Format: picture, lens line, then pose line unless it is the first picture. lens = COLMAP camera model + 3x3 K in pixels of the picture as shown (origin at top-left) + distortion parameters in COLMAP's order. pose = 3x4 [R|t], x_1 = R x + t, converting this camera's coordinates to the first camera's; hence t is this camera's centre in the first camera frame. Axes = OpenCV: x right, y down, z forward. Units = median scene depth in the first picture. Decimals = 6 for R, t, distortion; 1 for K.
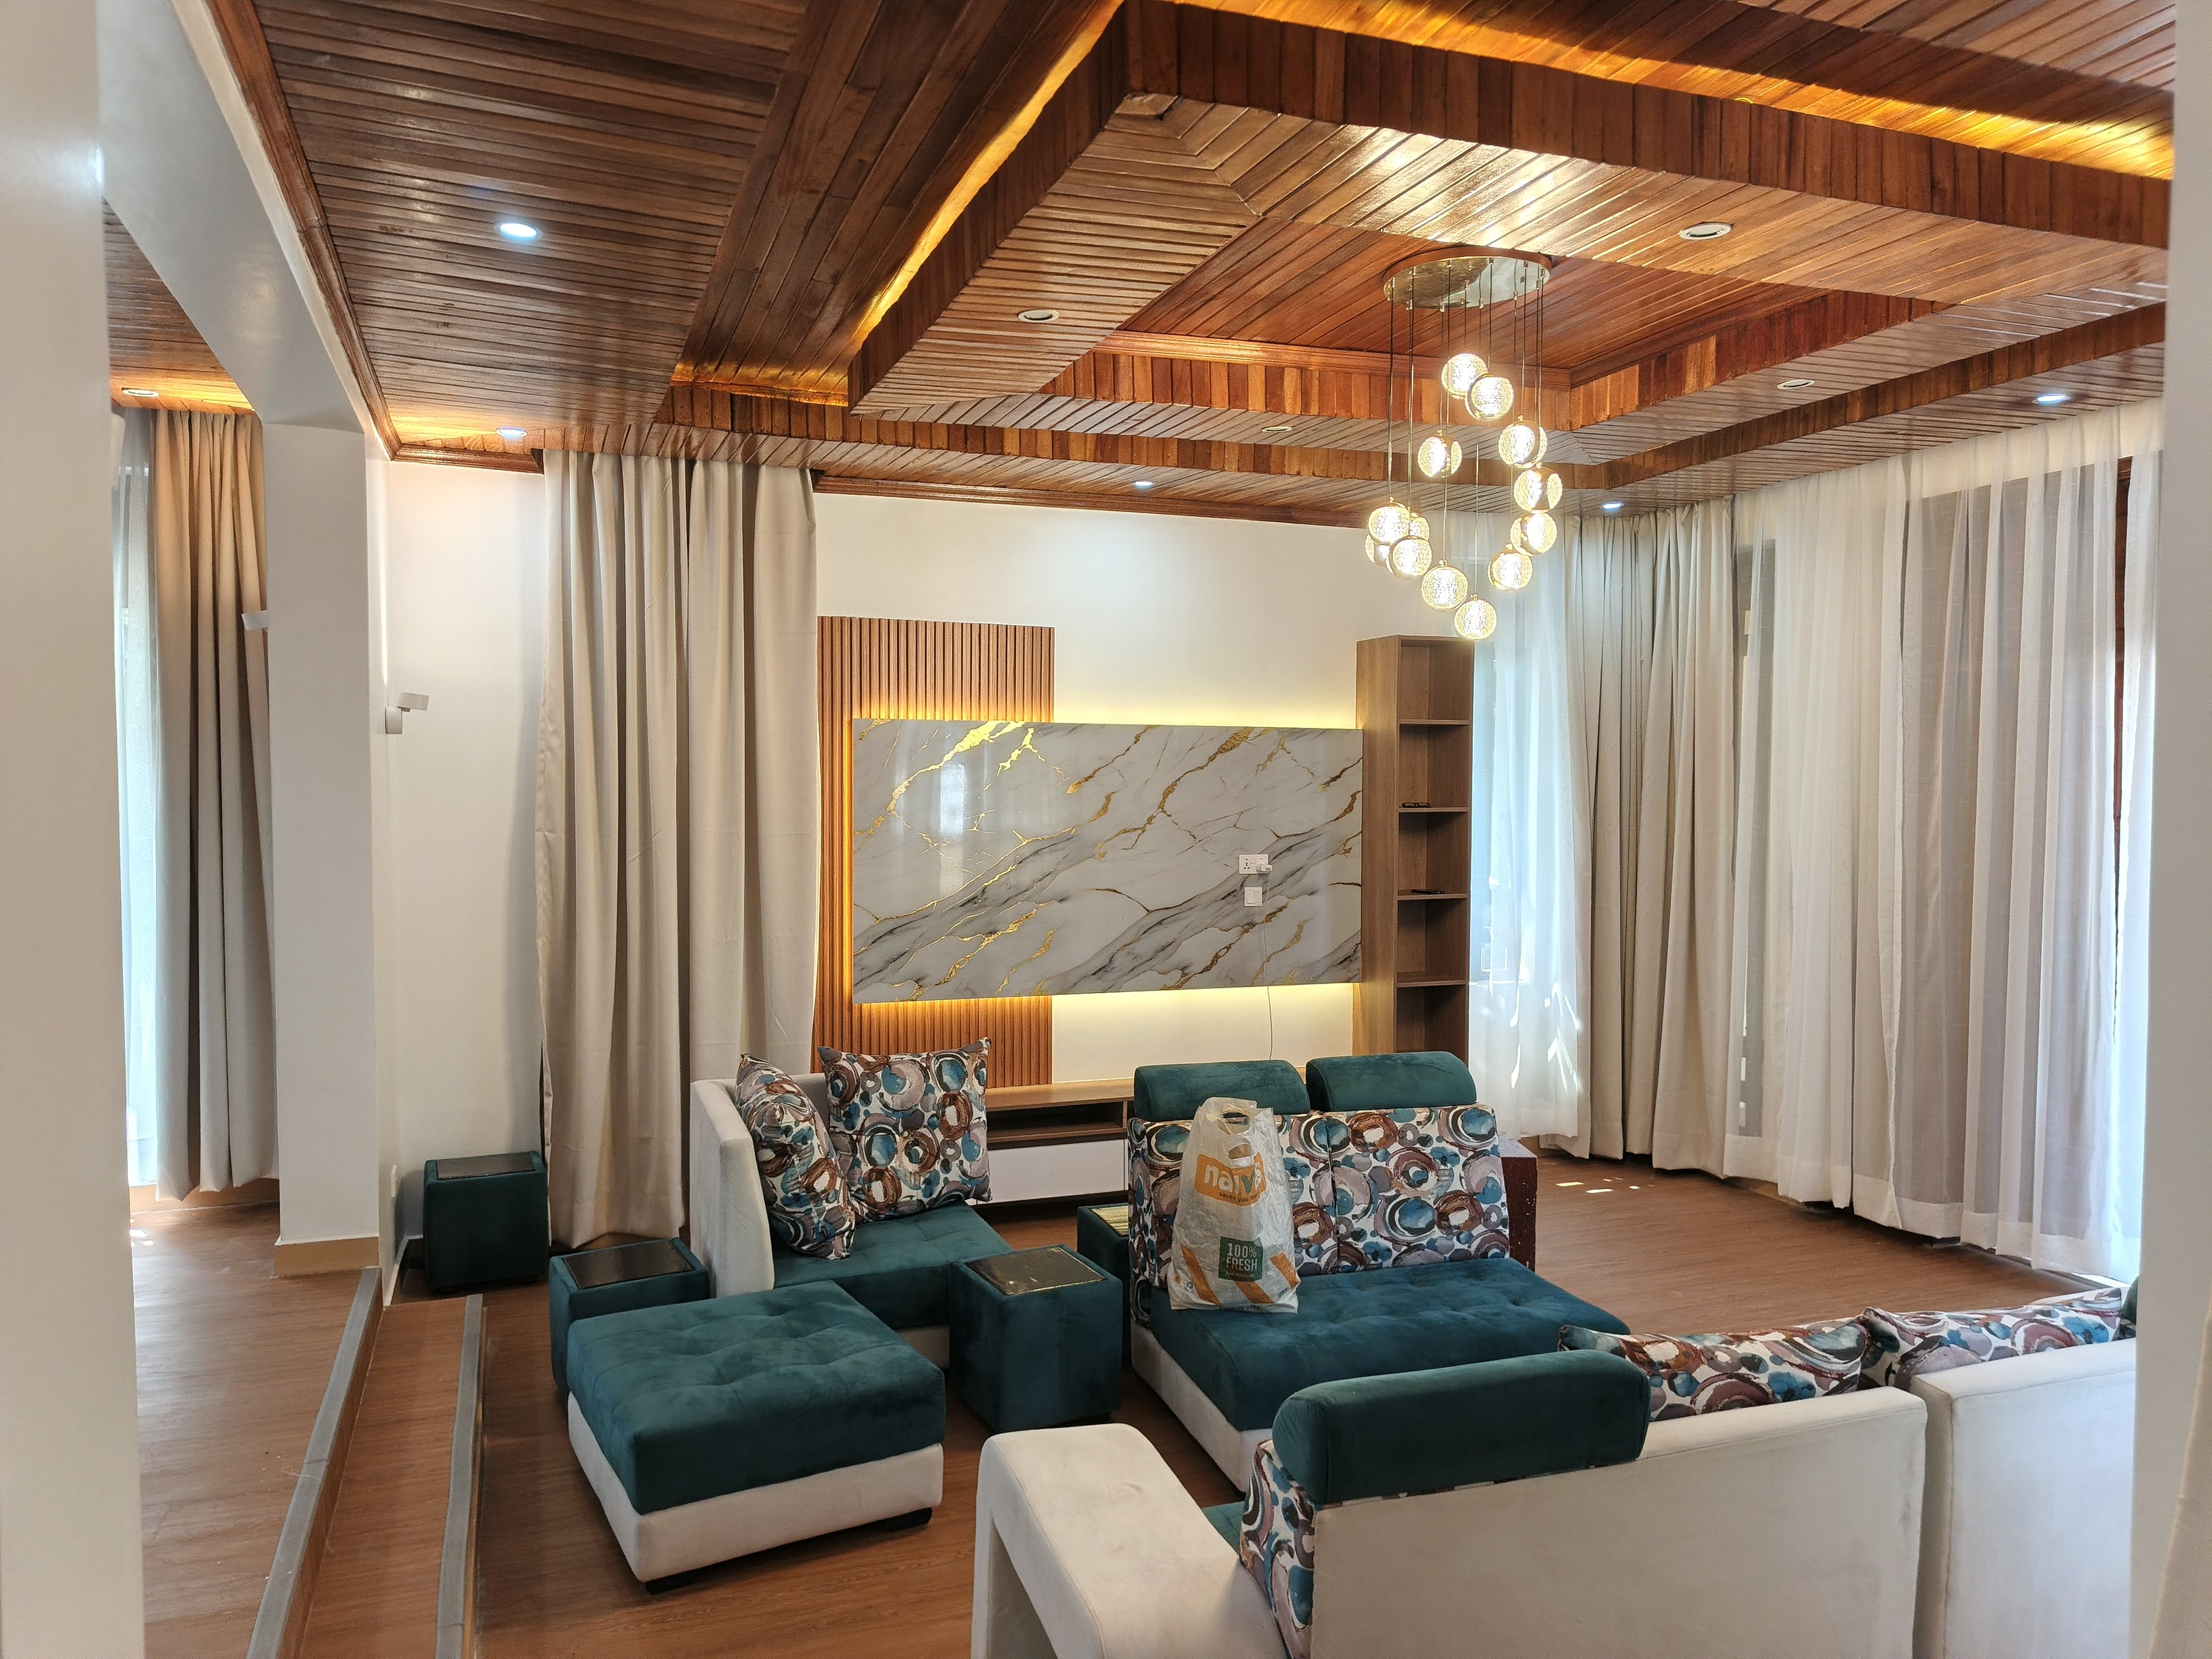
lens RADIAL K [[1520.5, 0, 1109.2], [0, 1520.5, 840.2], [0, 0, 1]] dist [0.062392, -0.075170]
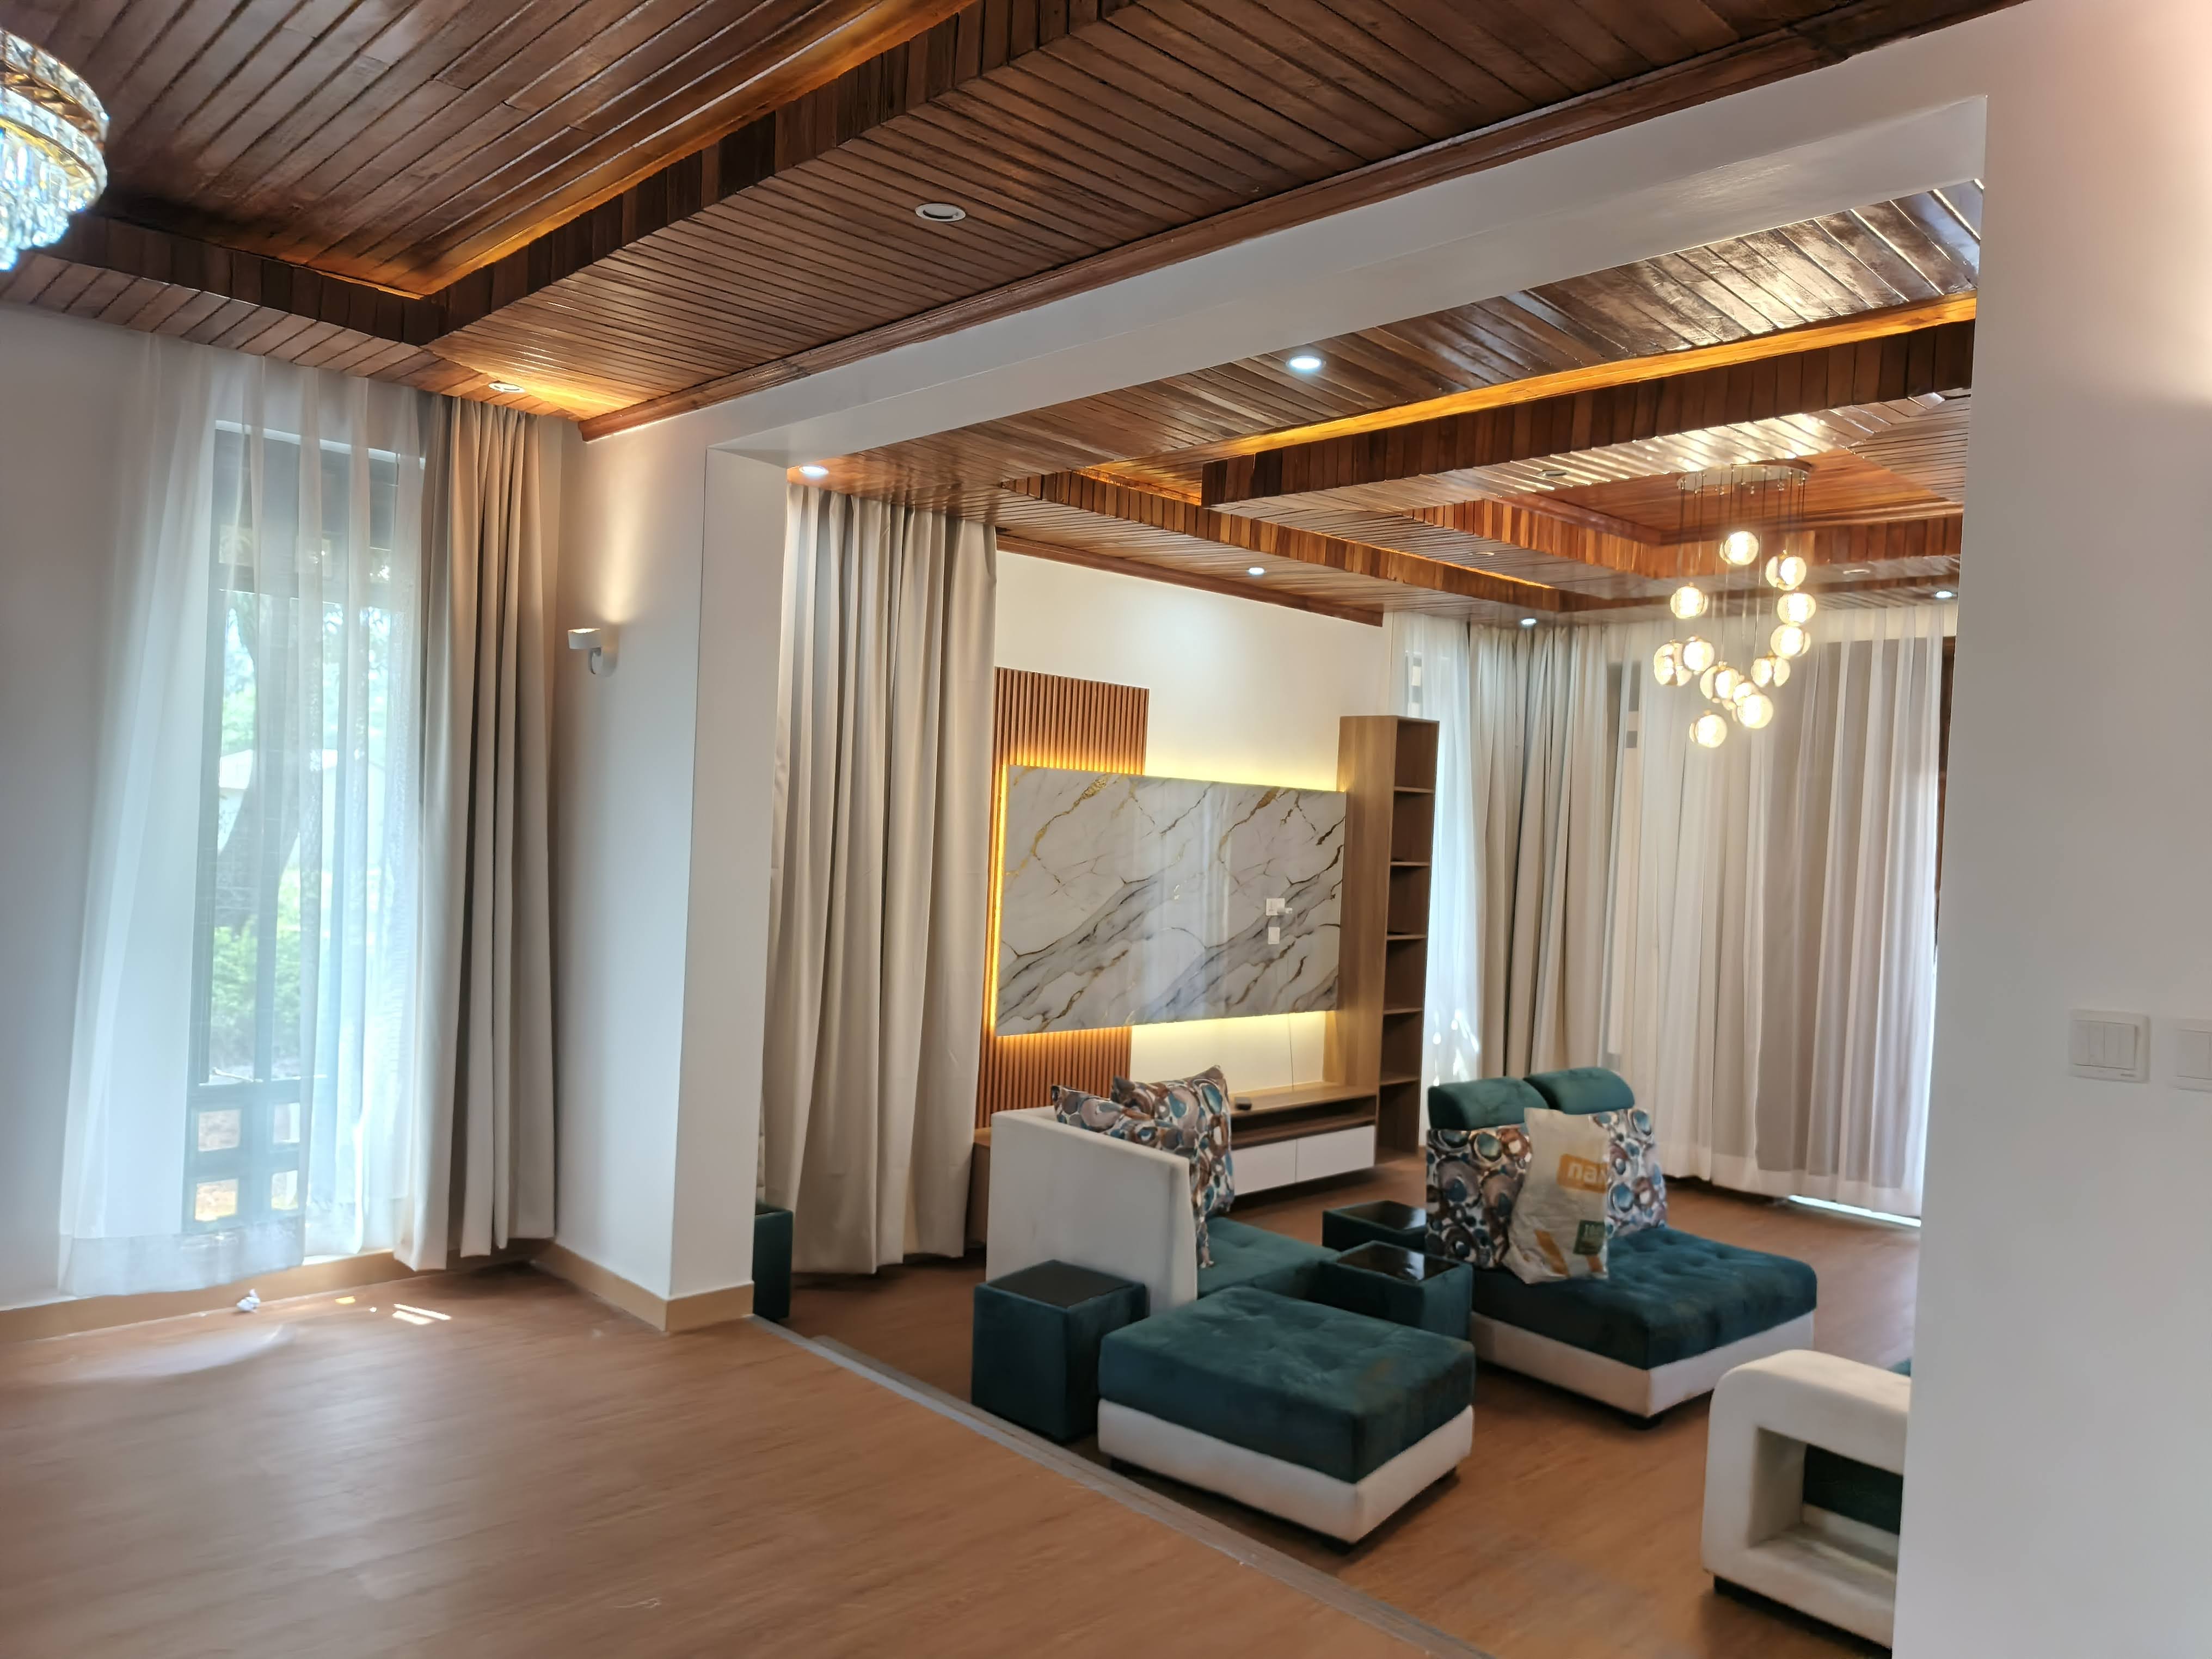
lens RADIAL K [[1520.5, 0, 1109.2], [0, 1520.5, 840.2], [0, 0, 1]] dist [0.062392, -0.075170]
pose [[0.913780, 0.033322, 0.404841, -0.537072], [-0.026827, 0.999404, -0.021708, -0.006990], [-0.405323, 0.008976, 0.914129, 0.012886]]
